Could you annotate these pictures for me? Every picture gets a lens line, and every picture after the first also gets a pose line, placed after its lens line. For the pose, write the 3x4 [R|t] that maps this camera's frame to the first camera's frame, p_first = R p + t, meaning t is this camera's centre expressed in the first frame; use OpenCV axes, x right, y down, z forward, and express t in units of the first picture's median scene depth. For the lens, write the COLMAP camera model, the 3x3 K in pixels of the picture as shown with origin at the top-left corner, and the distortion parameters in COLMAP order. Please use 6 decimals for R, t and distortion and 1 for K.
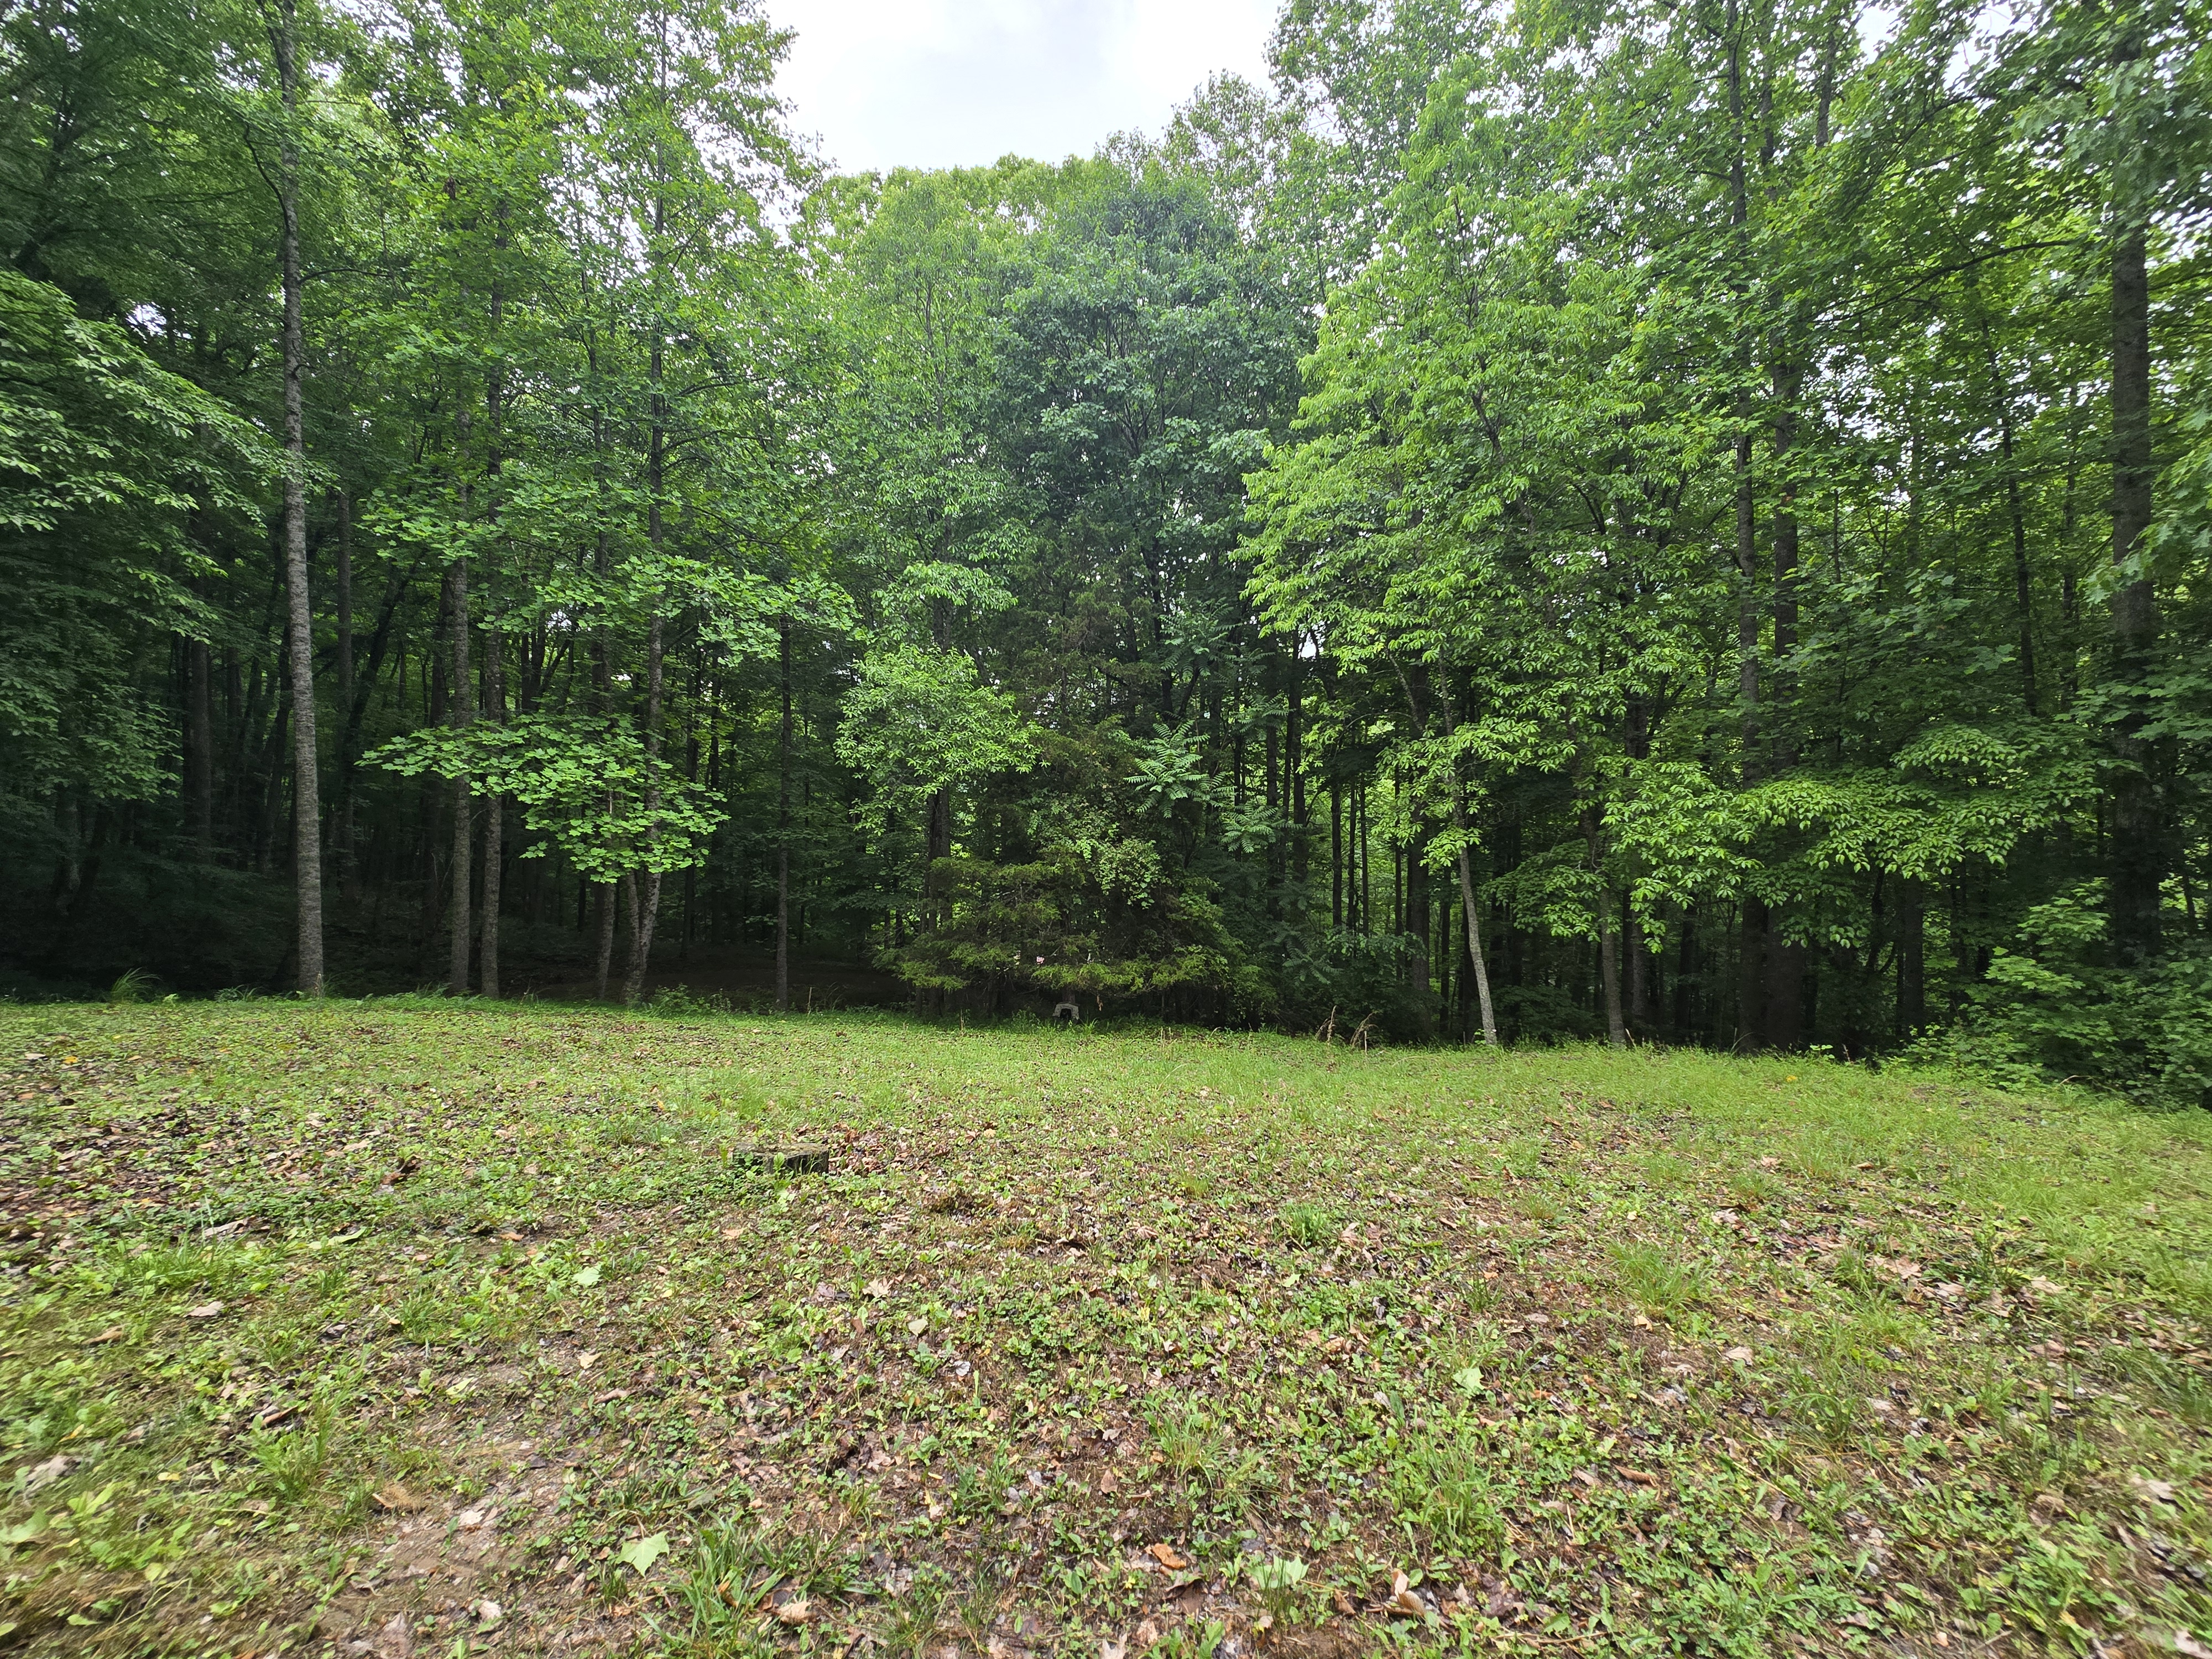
lens RADIAL K [[914.8, 0, 1104.4], [0, 914.8, 832.1], [0, 0, 1]] dist [-0.000088, 0.000708]
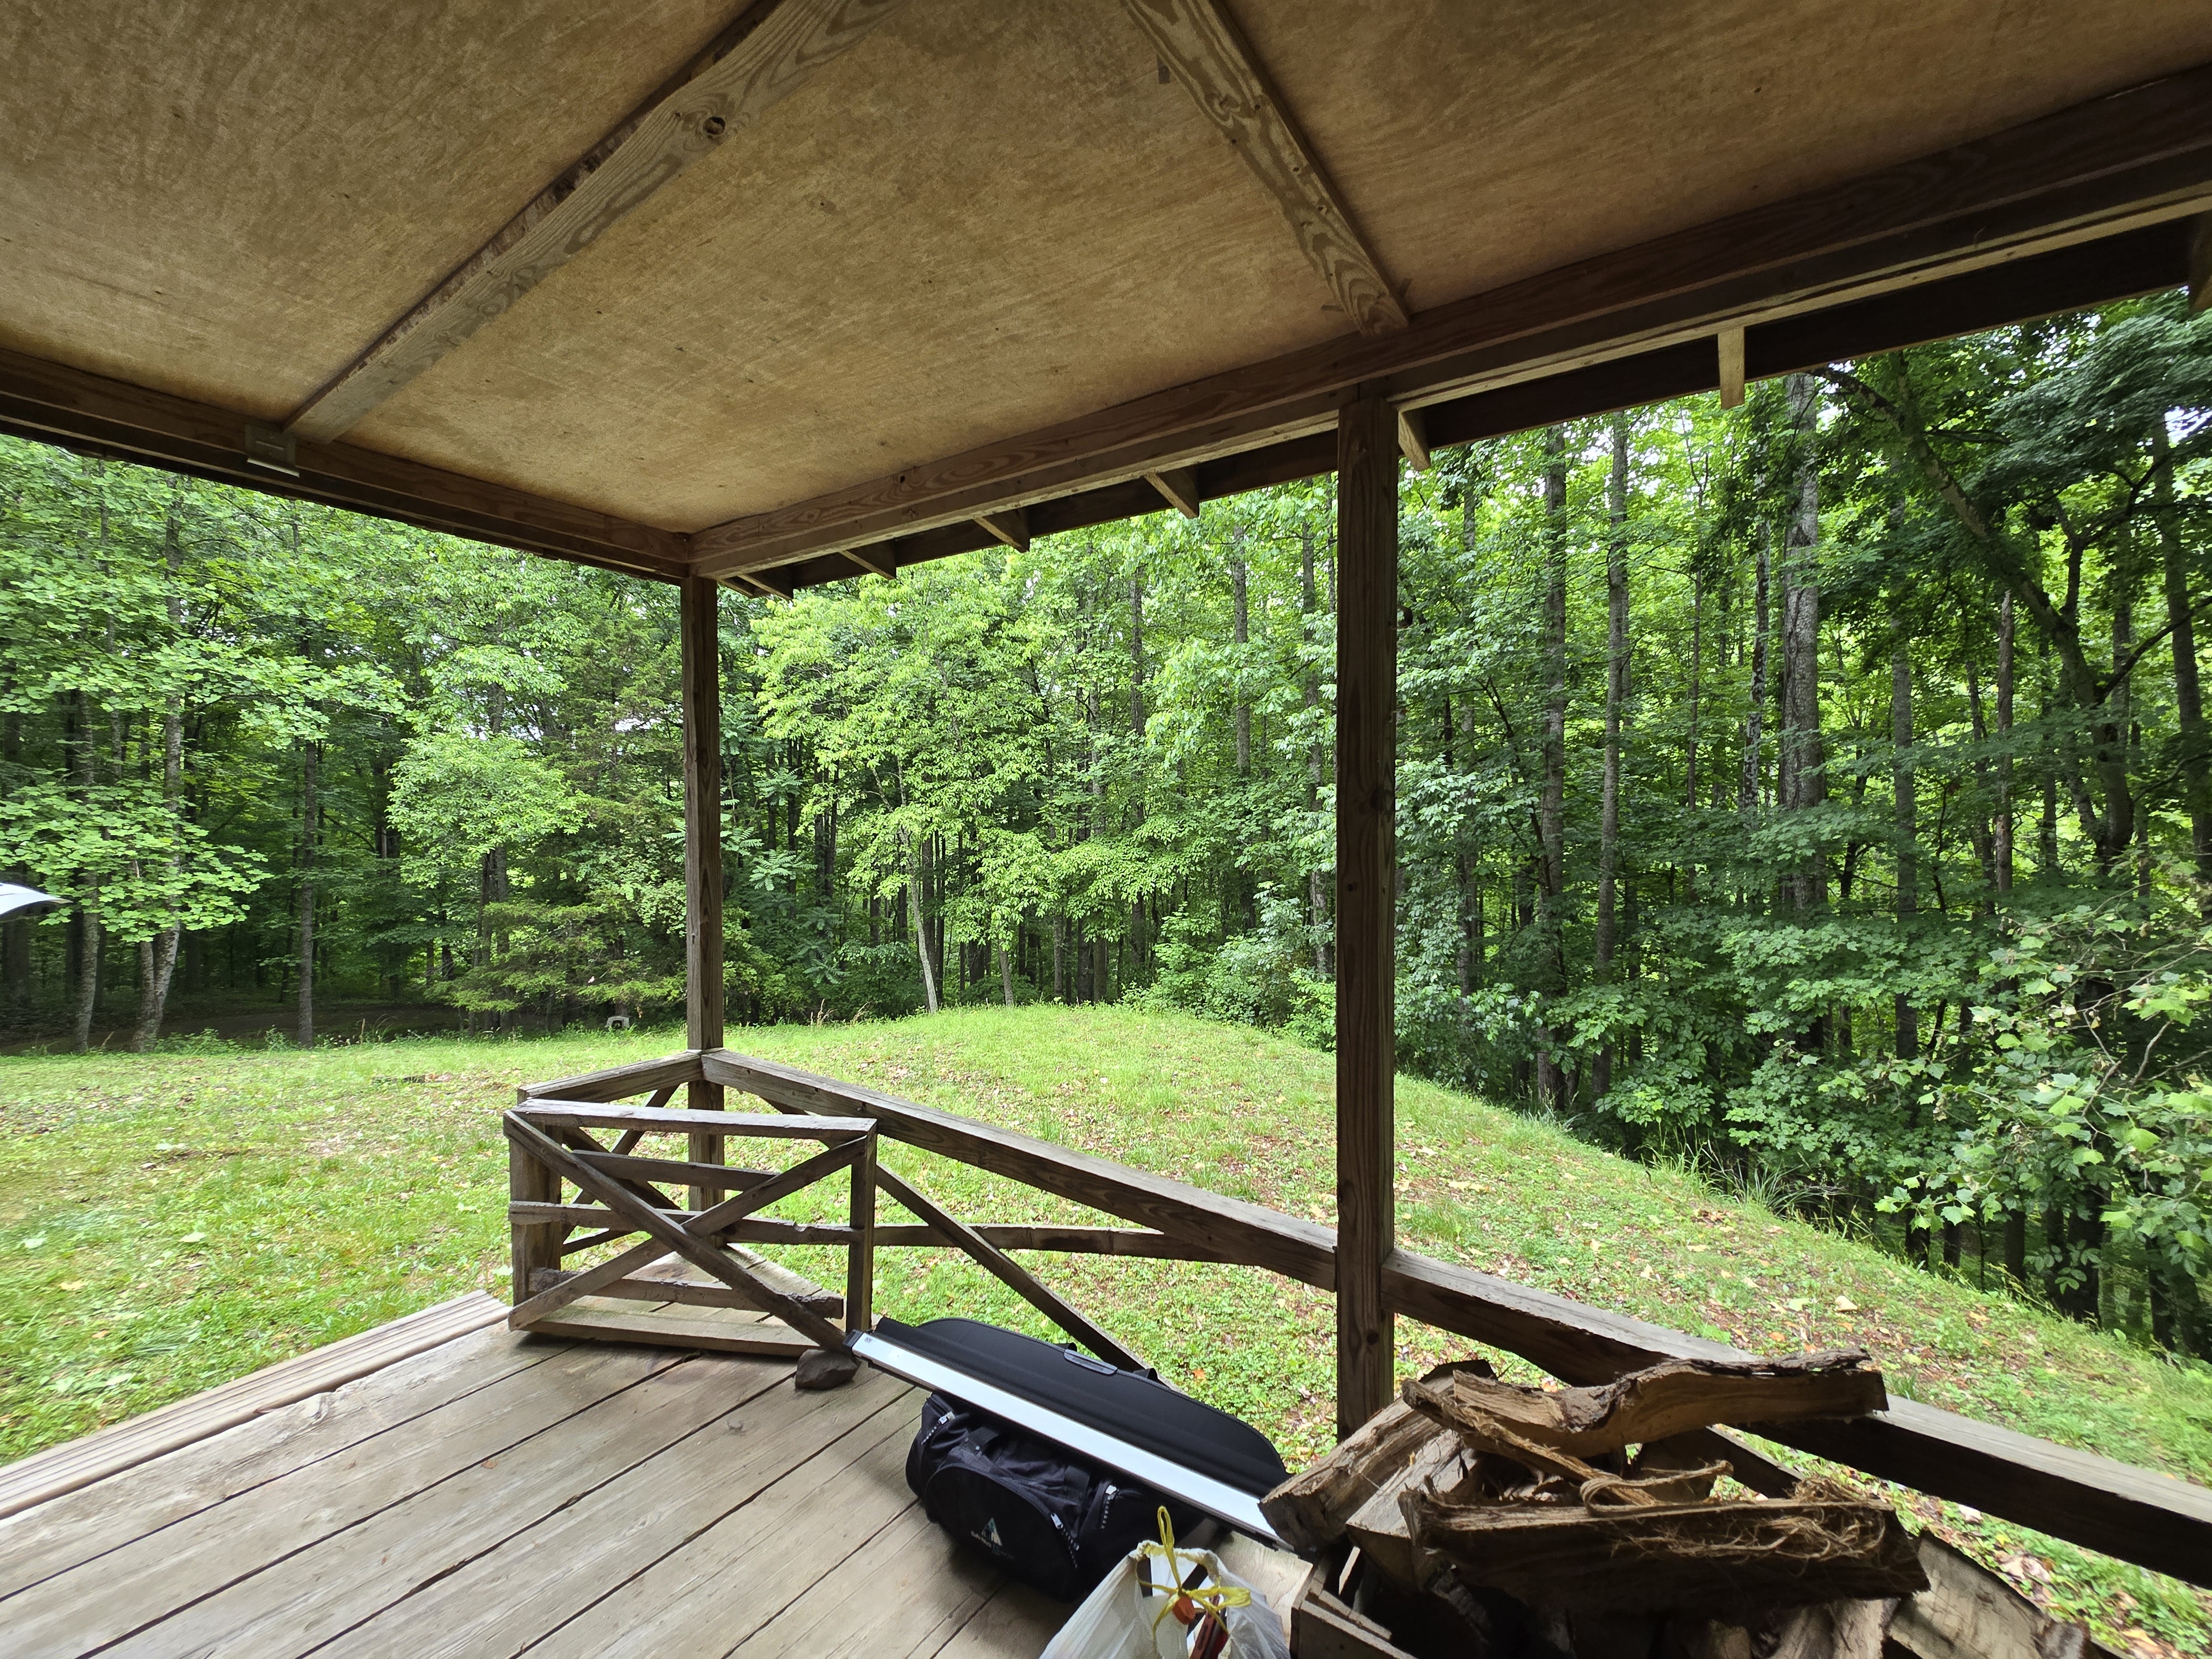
lens RADIAL K [[914.8, 0, 1106.8], [0, 914.8, 830.5], [0, 0, 1]] dist [-0.000088, 0.000708]
pose [[0.917232, -0.006410, 0.398301, 0.089942], [0.008015, 0.999965, -0.002364, -0.063336], [-0.398272, 0.005361, 0.917252, -0.466261]]
